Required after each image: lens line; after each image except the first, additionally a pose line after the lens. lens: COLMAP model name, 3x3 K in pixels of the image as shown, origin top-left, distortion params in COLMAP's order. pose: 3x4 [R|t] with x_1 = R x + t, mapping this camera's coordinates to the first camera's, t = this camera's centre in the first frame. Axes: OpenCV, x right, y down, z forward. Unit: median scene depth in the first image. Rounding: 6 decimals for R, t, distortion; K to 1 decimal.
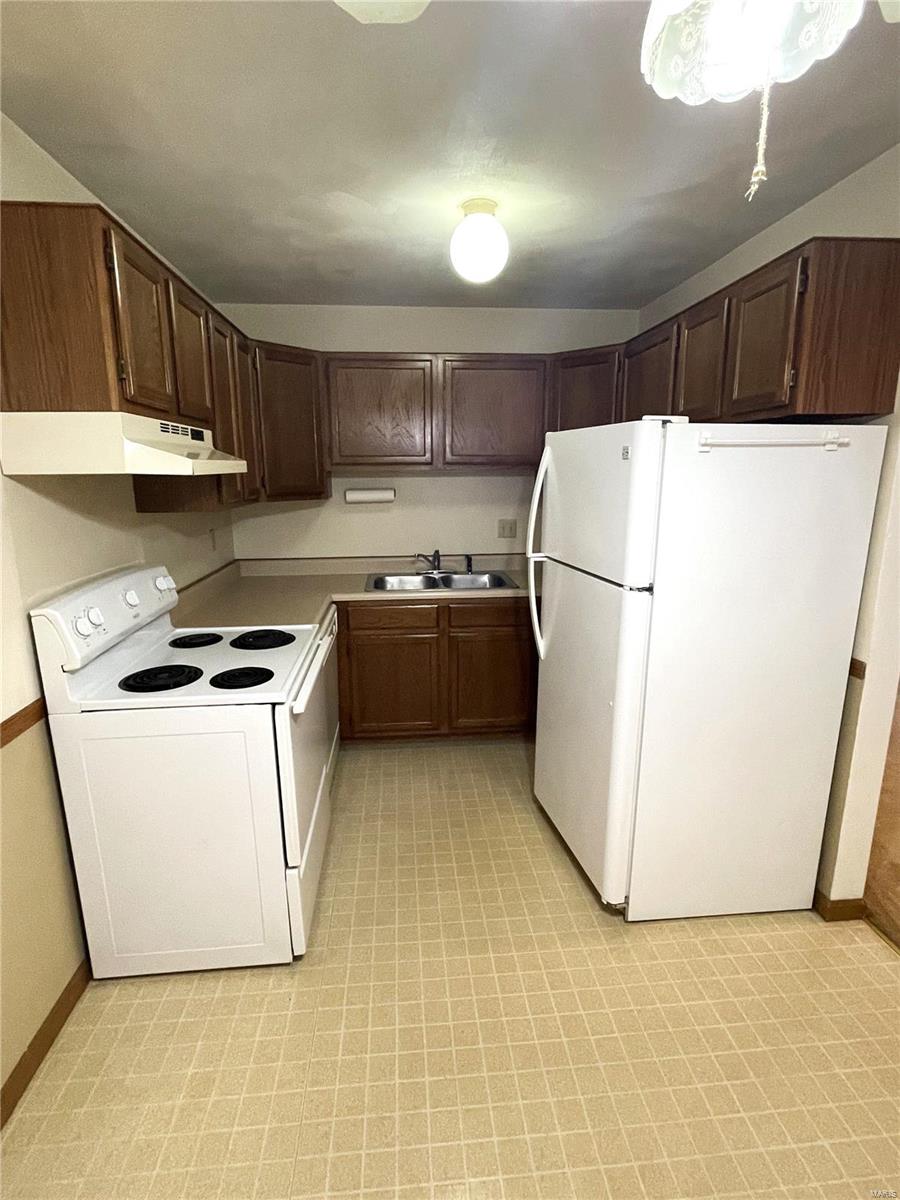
lens RADIAL K [[598.9, 0, 445.9], [0, 598.9, 605.1], [0, 0, 1]] dist [-0.001234, -0.000305]
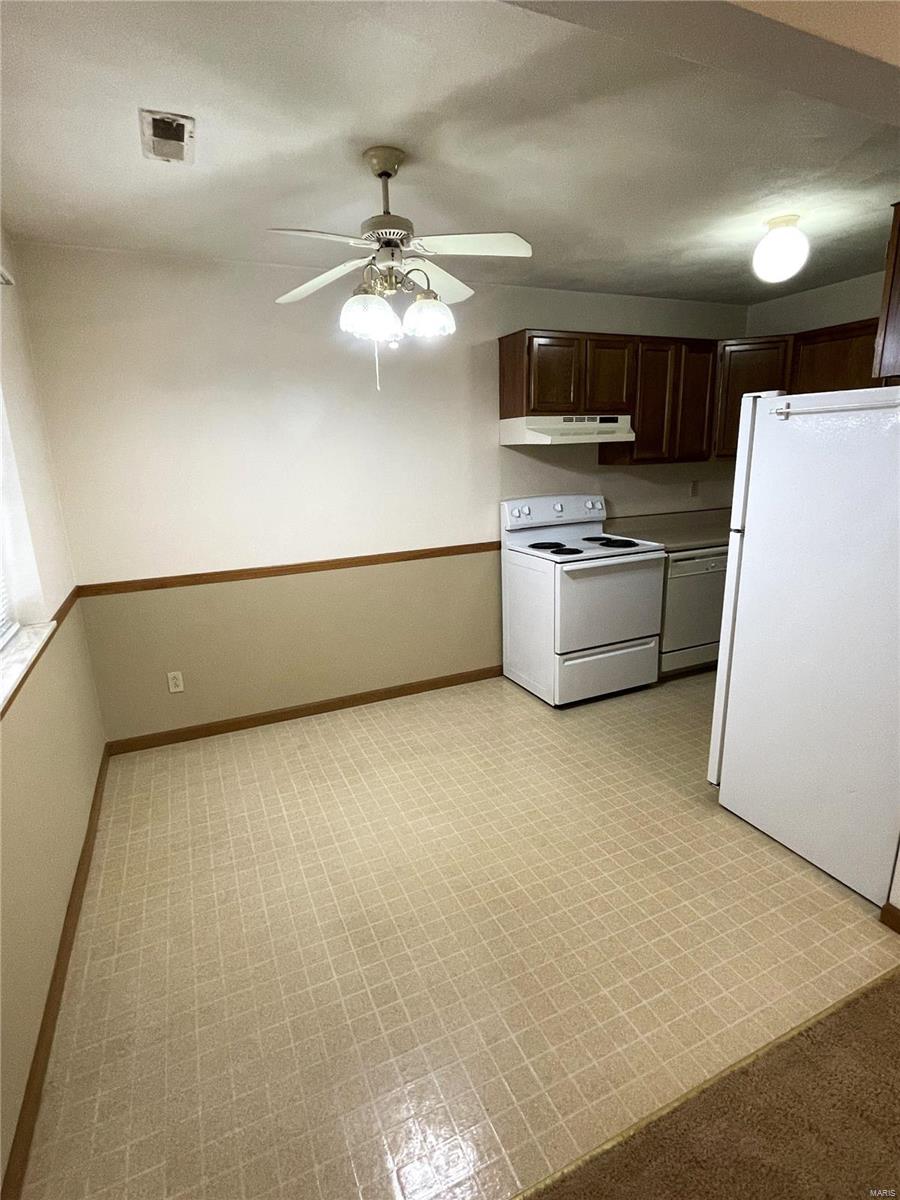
lens RADIAL K [[598.9, 0, 445.9], [0, 598.9, 605.1], [0, 0, 1]] dist [-0.001234, -0.000305]
pose [[0.344090, 0.233020, -0.909562, 1.256914], [-0.182110, 0.966883, 0.178812, 0.014947], [0.921107, 0.104113, 0.375130, -0.046128]]
